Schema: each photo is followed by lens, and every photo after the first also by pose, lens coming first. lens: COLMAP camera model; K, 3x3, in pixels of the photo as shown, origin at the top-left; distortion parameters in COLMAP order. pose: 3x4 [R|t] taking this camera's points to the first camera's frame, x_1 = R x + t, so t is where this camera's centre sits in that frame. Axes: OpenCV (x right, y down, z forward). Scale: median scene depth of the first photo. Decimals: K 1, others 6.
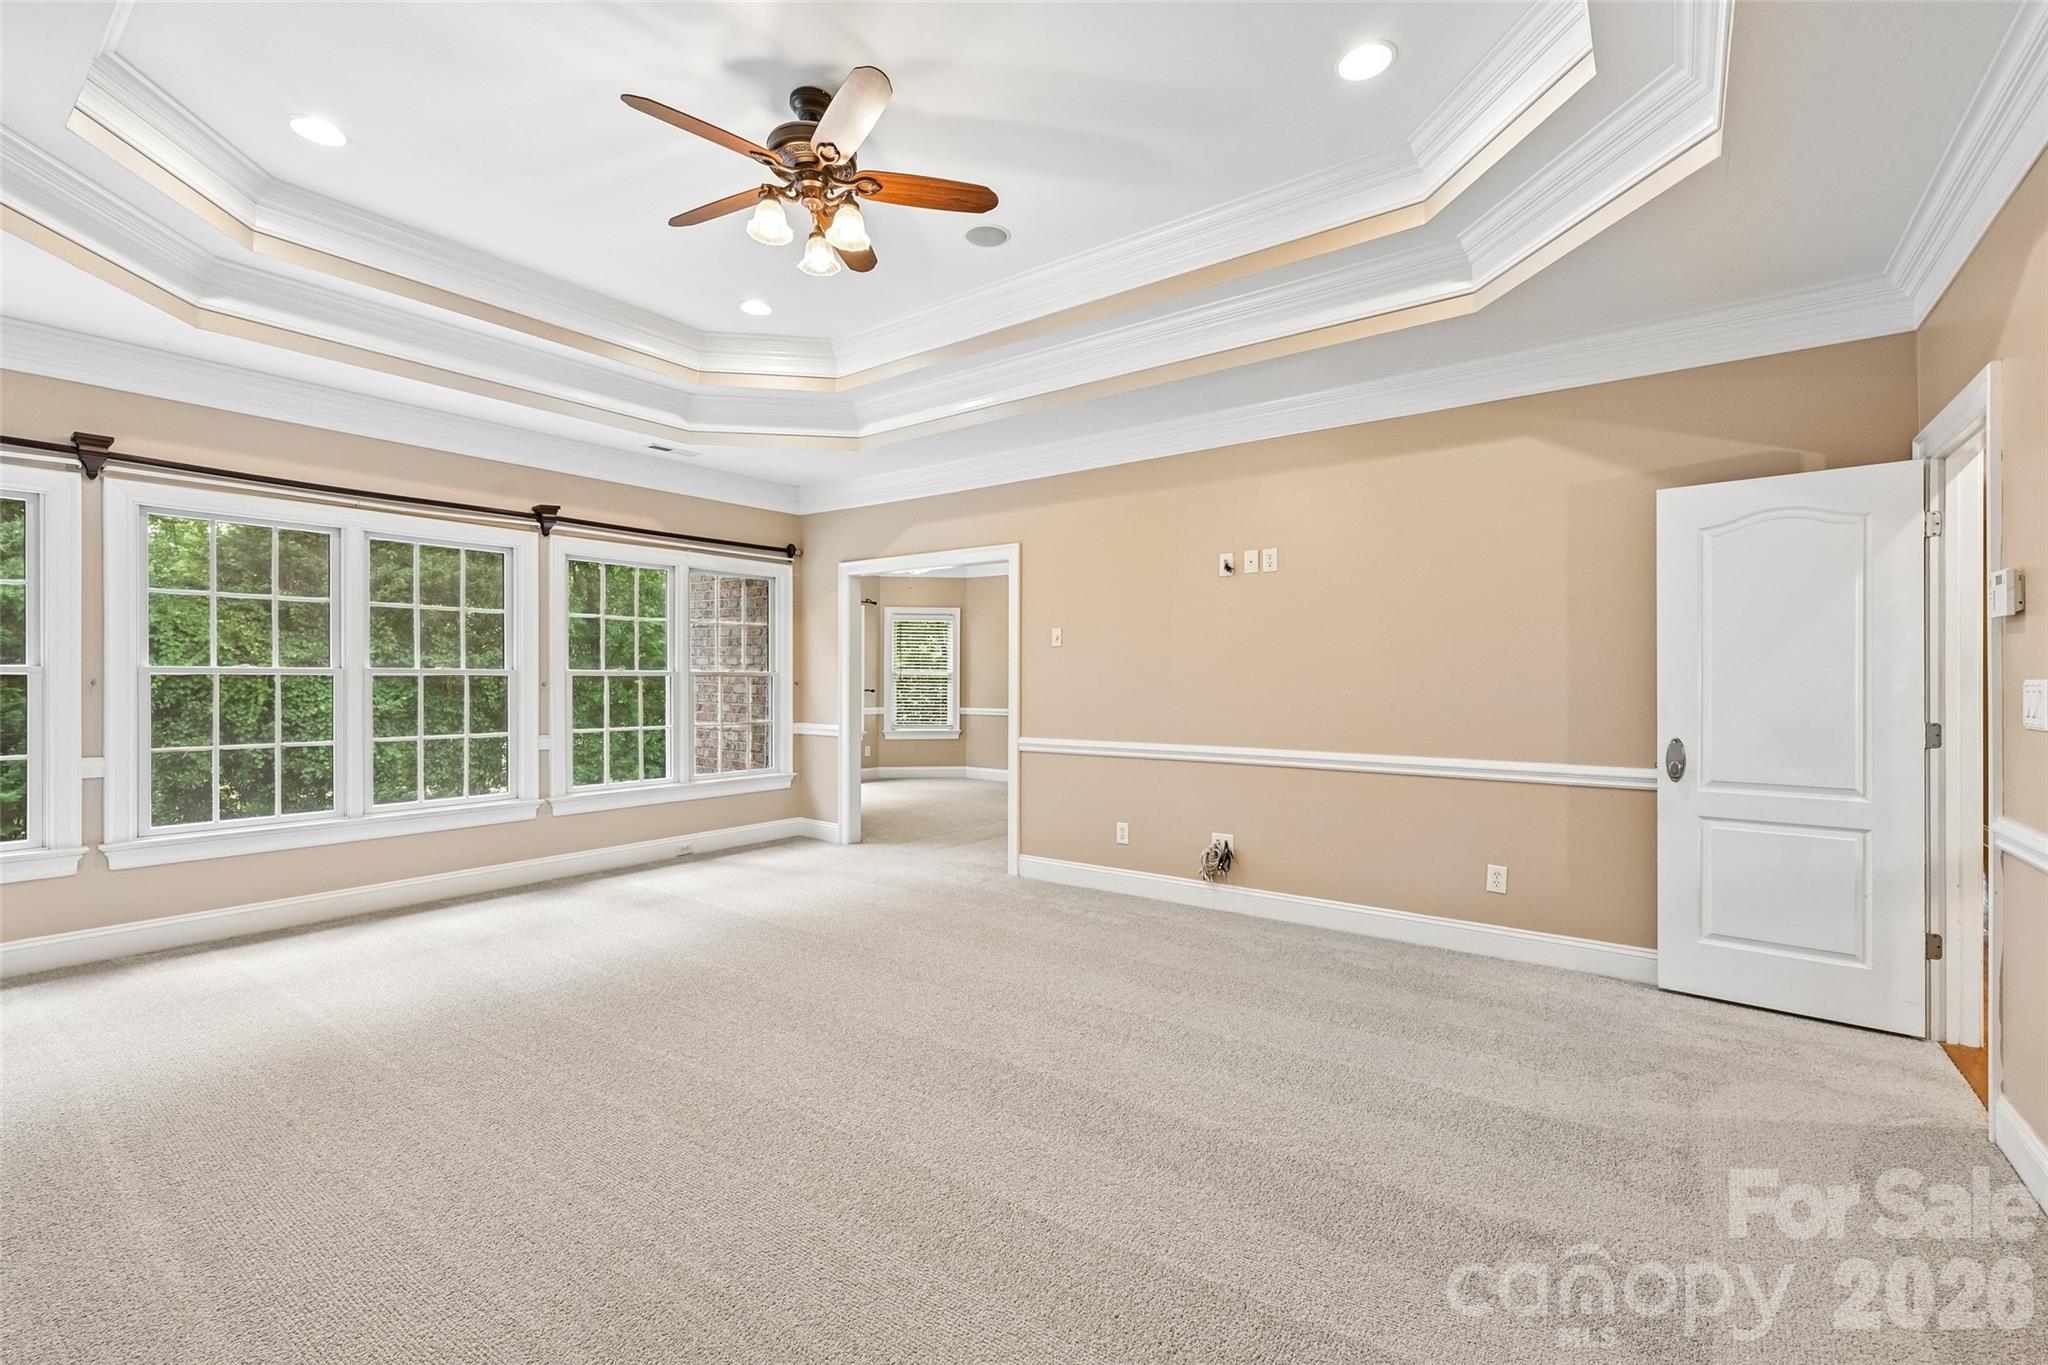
lens RADIAL K [[866.4, 0, 1020.2], [0, 866.4, 684.8], [0, 0, 1]] dist [0.000790, 0.000713]
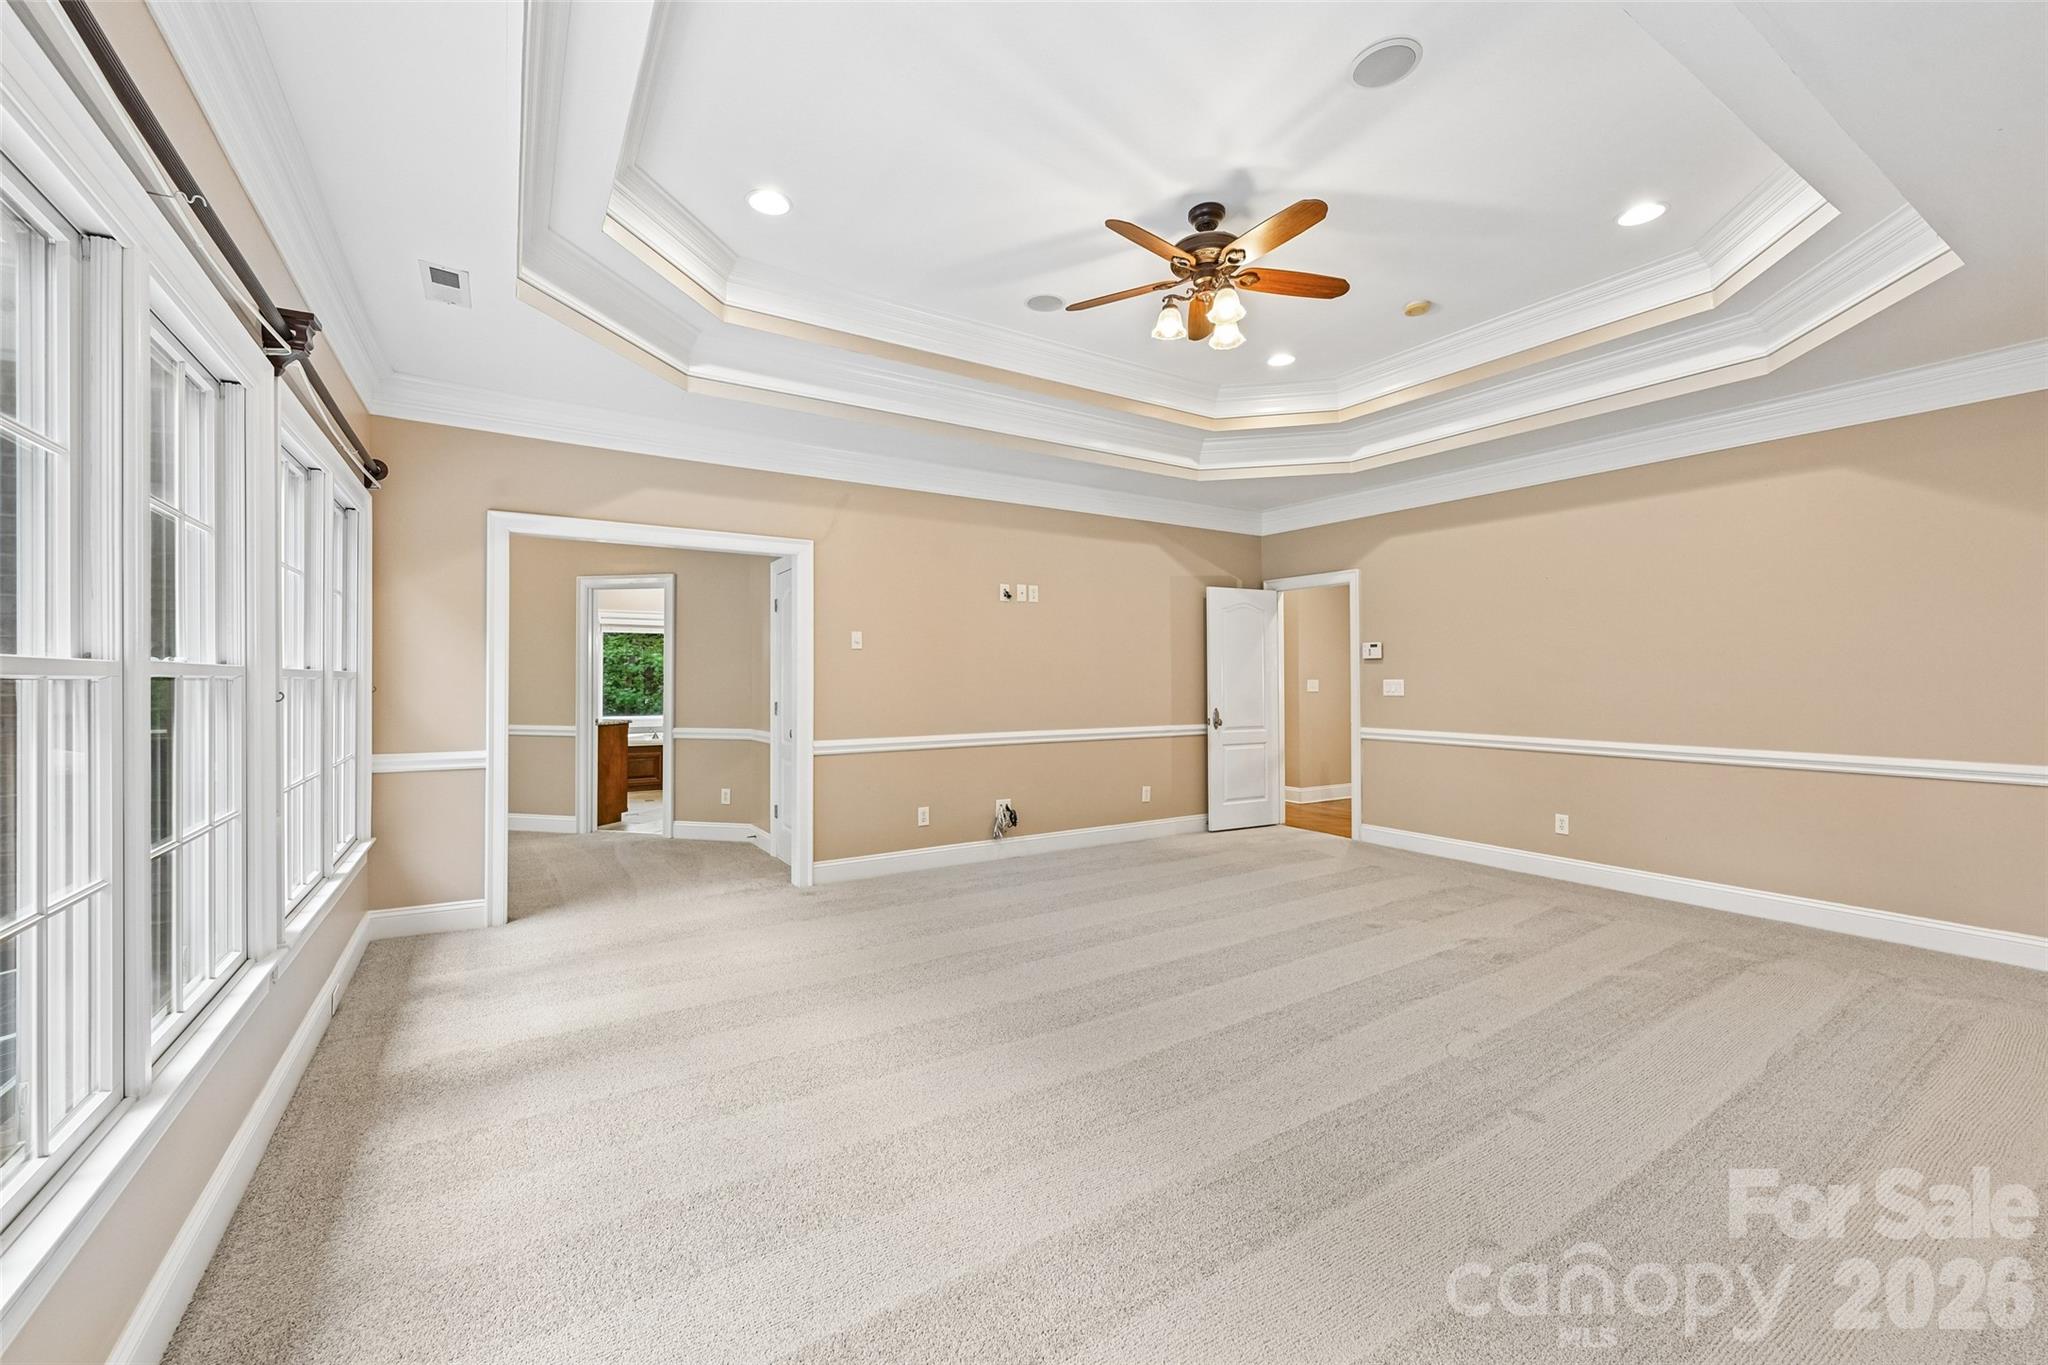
lens RADIAL K [[831.9, 0, 1015.8], [0, 831.9, 681.9], [0, 0, 1]] dist [-0.001373, 0.000151]
pose [[0.358954, -0.000247, 0.933355, -0.926808], [0.012592, 0.999910, -0.004579, 0.001637], [-0.933270, 0.013397, 0.358925, 0.535231]]
